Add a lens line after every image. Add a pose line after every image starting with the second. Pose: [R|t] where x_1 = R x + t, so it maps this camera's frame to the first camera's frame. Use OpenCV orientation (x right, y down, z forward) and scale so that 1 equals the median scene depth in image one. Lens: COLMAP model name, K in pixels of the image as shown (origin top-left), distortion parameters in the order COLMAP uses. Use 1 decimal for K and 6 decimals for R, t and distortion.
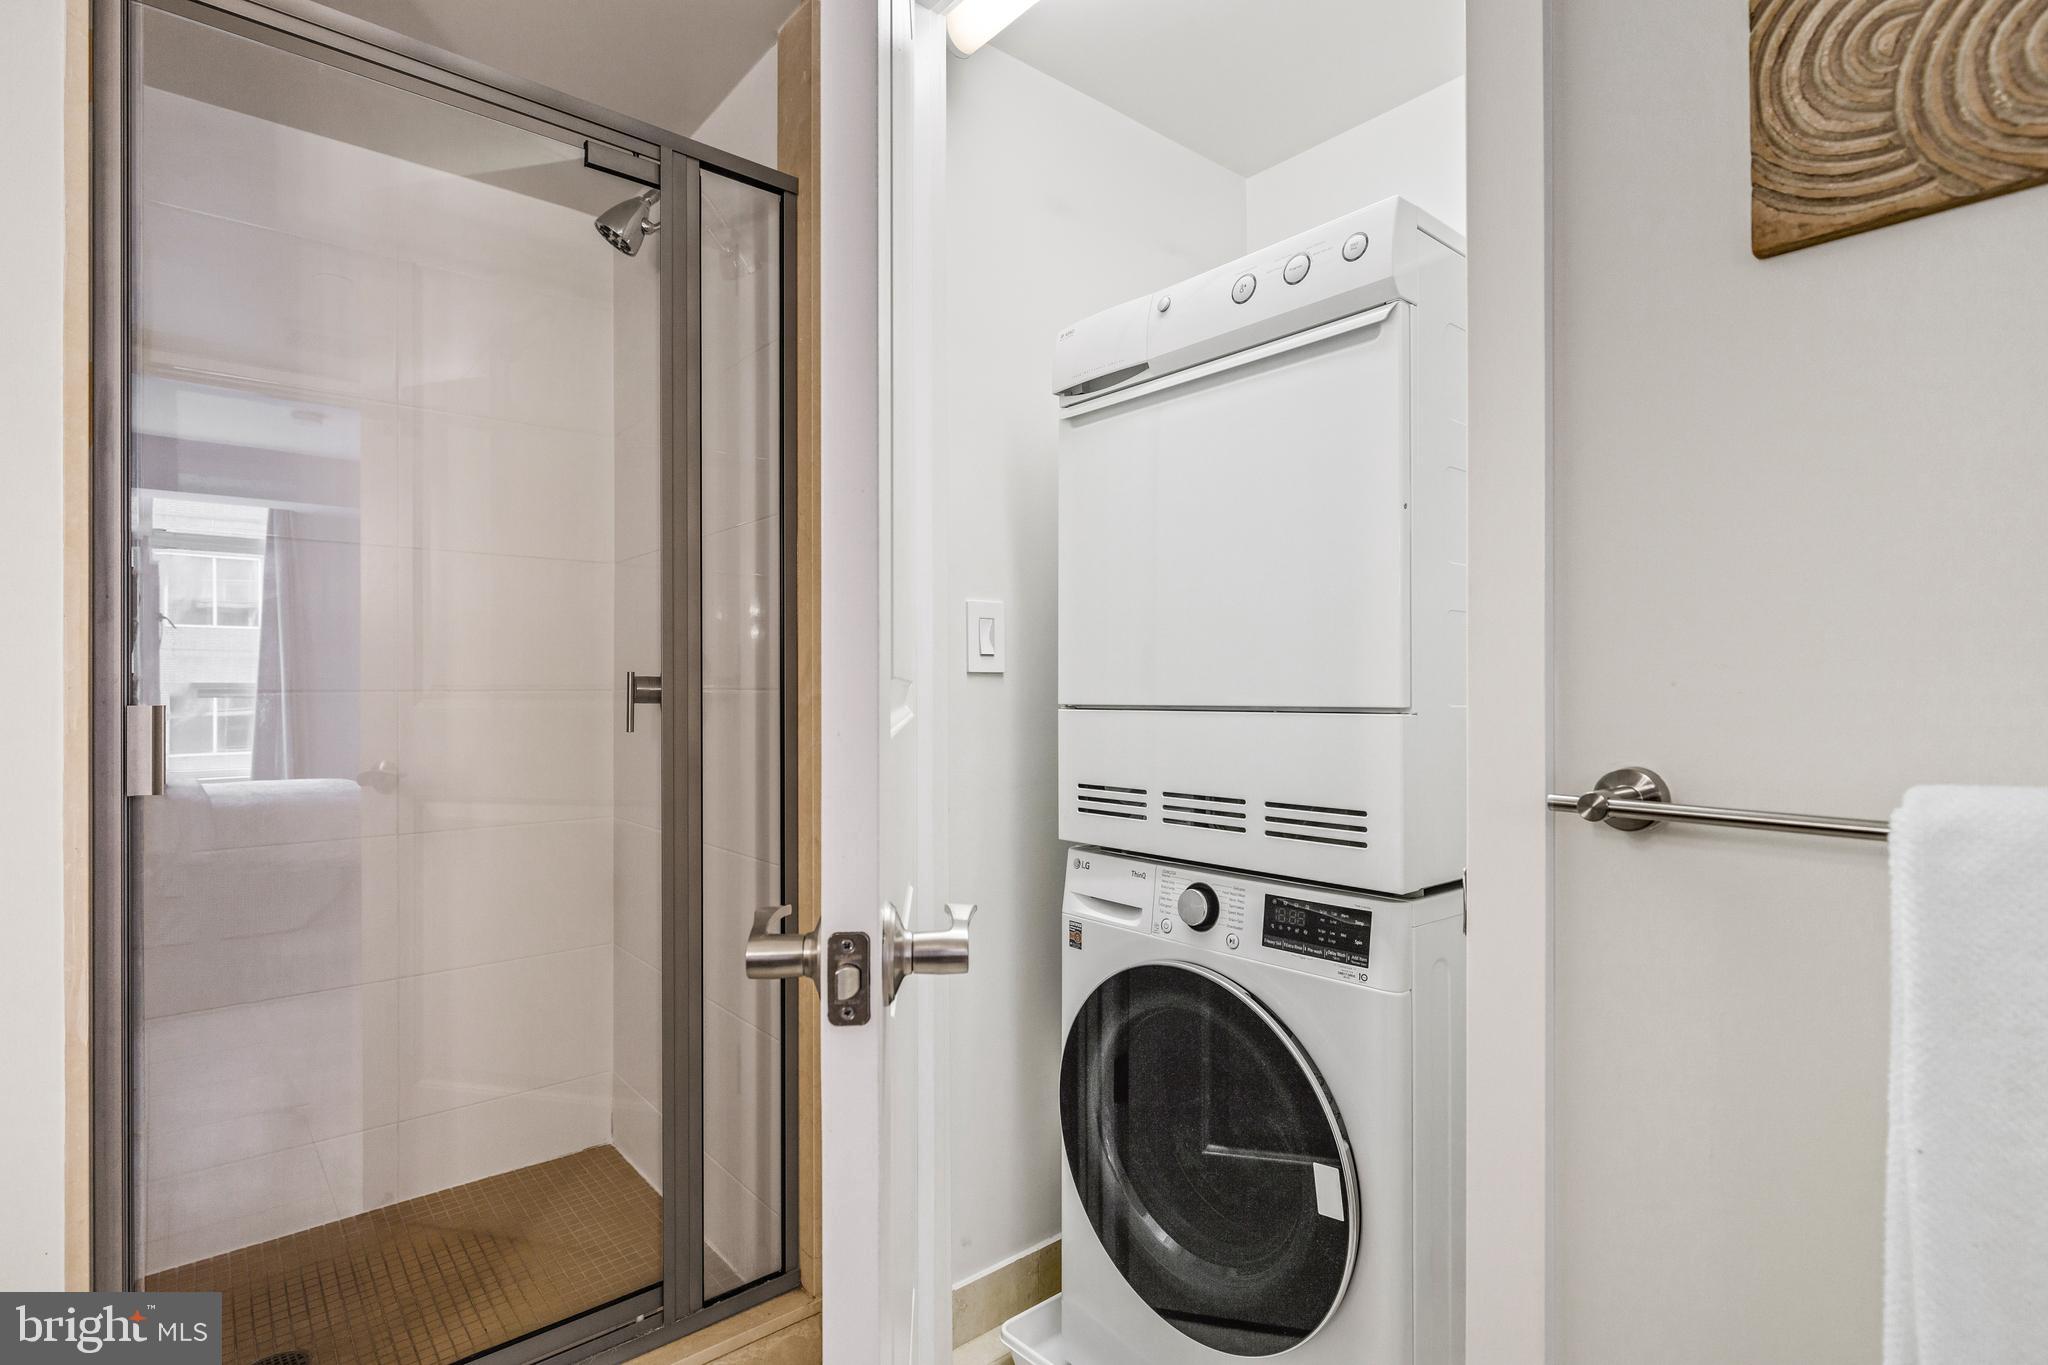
lens RADIAL K [[998.4, 0, 1024.0], [0, 998.4, 682.5], [0, 0, 1]] dist [-0.000136, -0.000206]
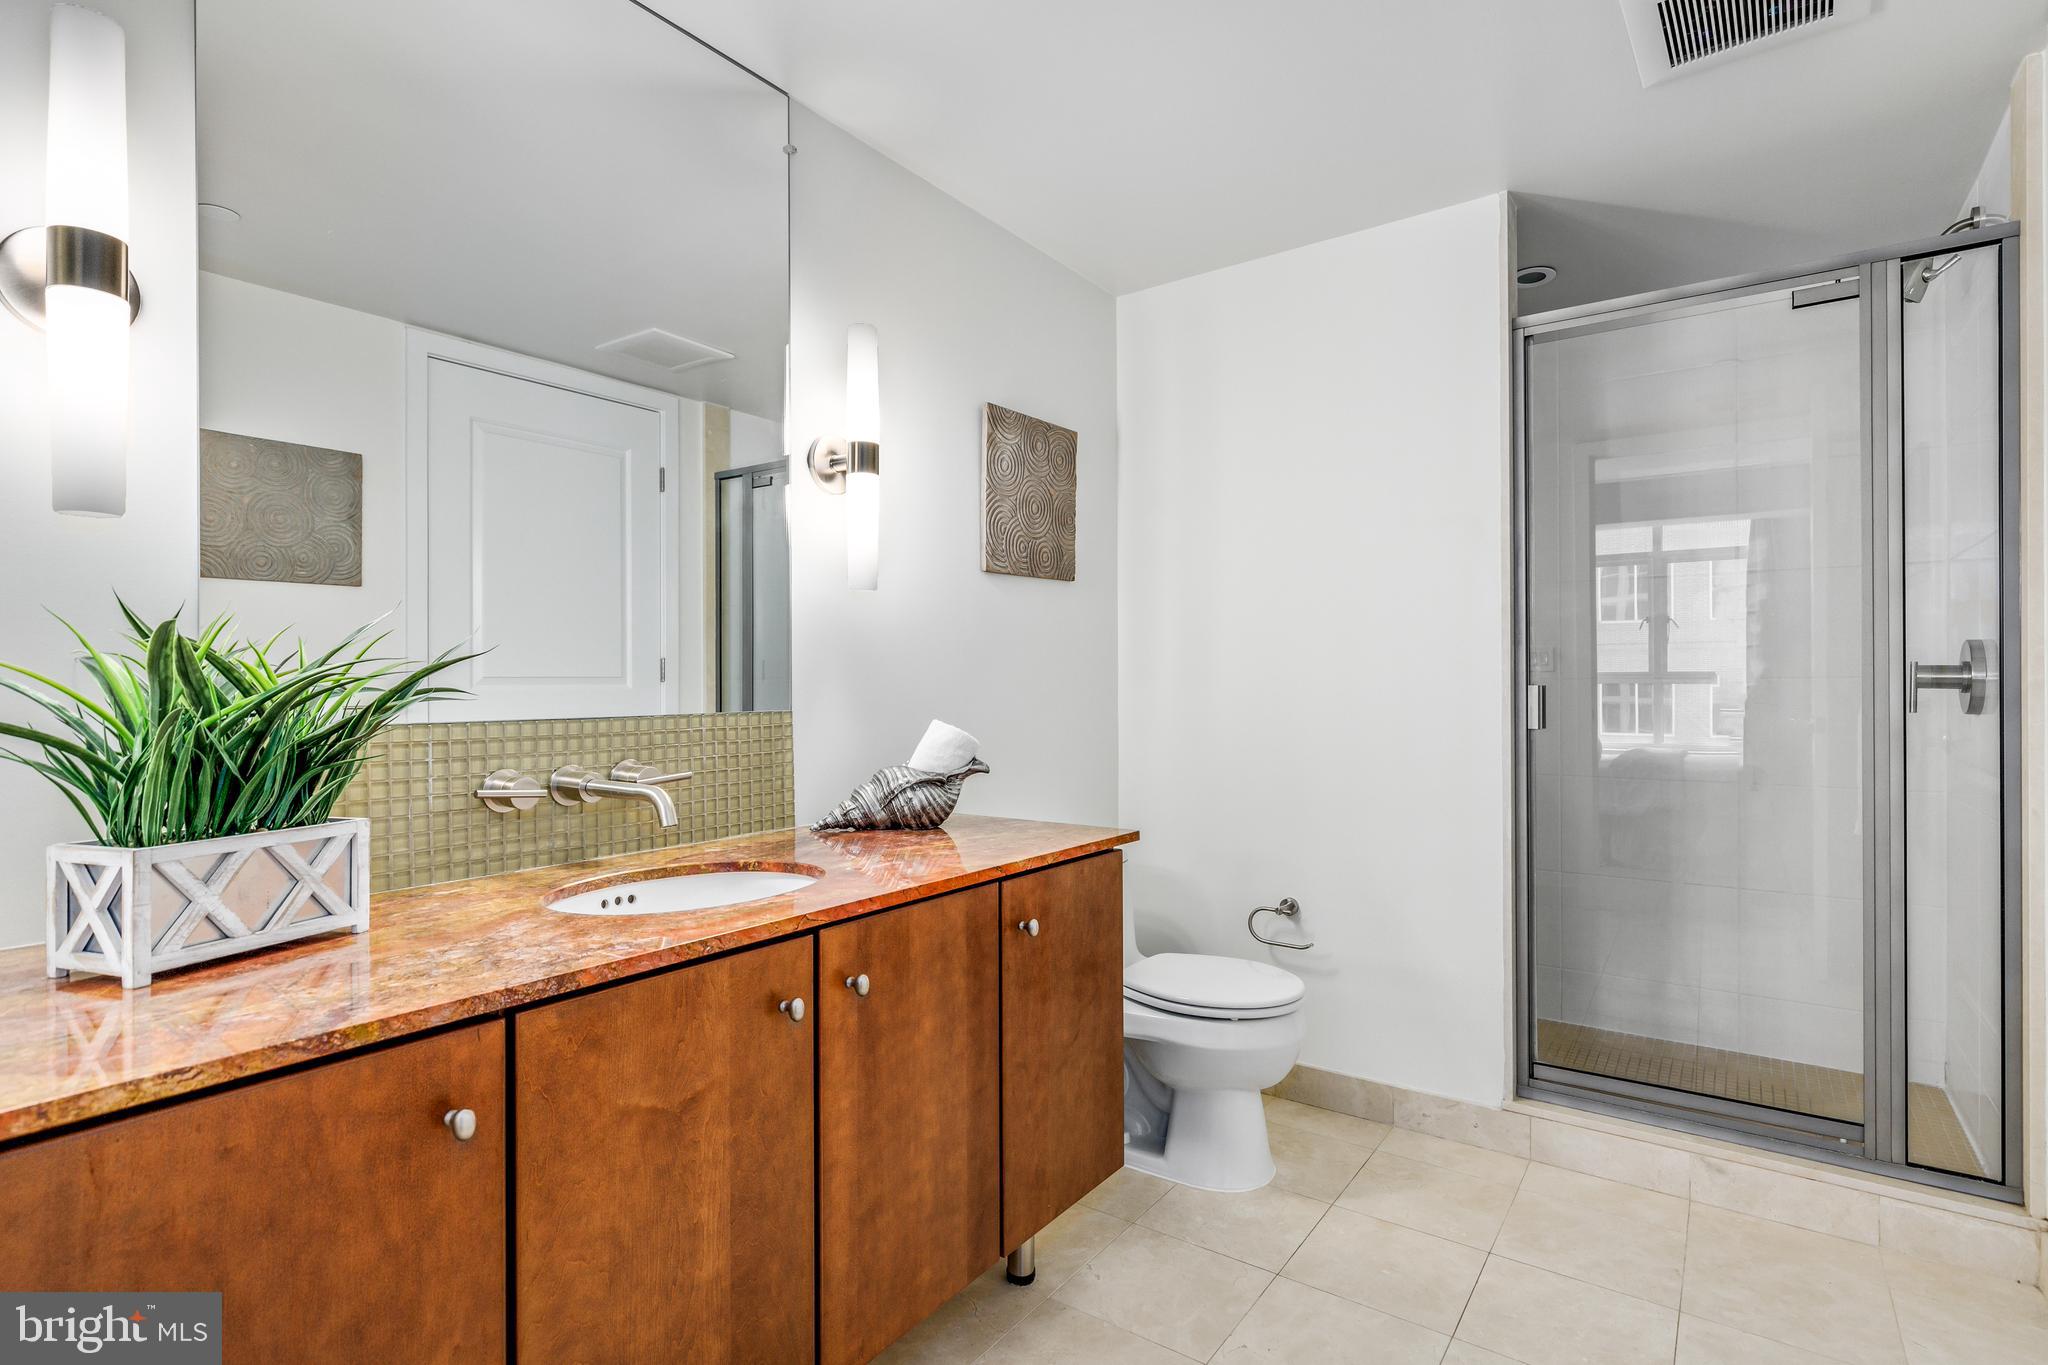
lens RADIAL K [[921.2, 0, 1018.4], [0, 921.2, 678.1], [0, 0, 1]] dist [0.002692, 0.000053]
pose [[0.221633, 0.001314, -0.975129, 0.430677], [0.006373, 0.999976, 0.002796, -0.001119], [0.975109, -0.006834, 0.221619, -0.264419]]
